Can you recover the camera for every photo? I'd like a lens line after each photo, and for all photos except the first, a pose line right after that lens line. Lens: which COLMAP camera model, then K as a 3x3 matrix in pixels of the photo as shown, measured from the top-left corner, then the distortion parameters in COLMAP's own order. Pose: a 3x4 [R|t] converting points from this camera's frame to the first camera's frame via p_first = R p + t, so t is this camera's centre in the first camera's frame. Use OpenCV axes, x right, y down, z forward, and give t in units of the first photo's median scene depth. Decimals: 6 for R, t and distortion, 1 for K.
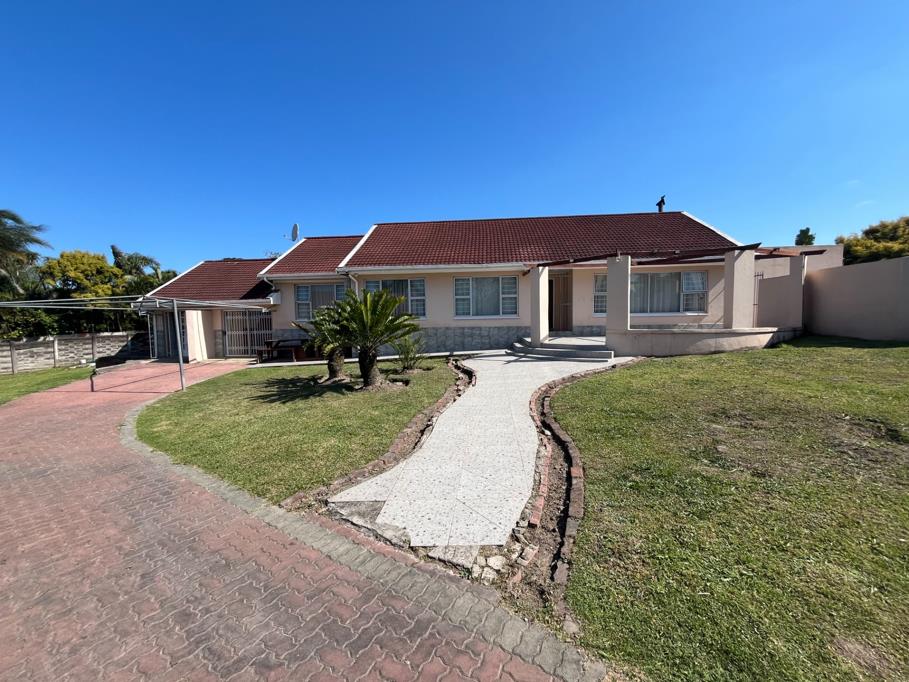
lens RADIAL K [[368.1, 0, 451.5], [0, 368.1, 340.7], [0, 0, 1]] dist [0.000555, 0.000074]
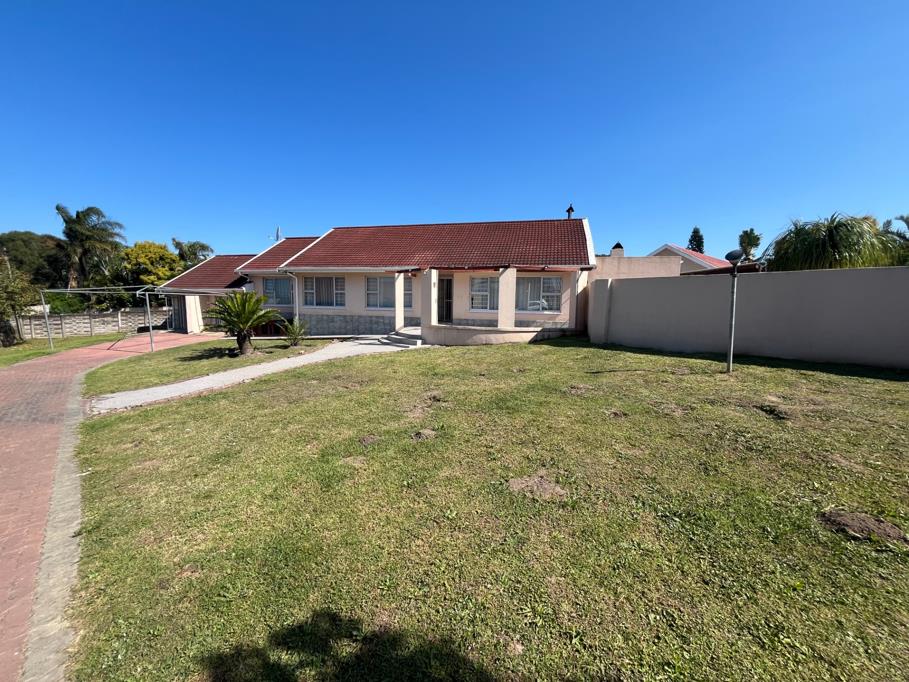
lens RADIAL K [[368.1, 0, 457.2], [0, 368.1, 341.5], [0, 0, 1]] dist [0.000555, 0.000074]
pose [[0.986794, 0.049515, -0.154225, 0.468613], [-0.041134, 0.997523, 0.057069, -0.029816], [0.156669, -0.049971, 0.986386, -0.190558]]
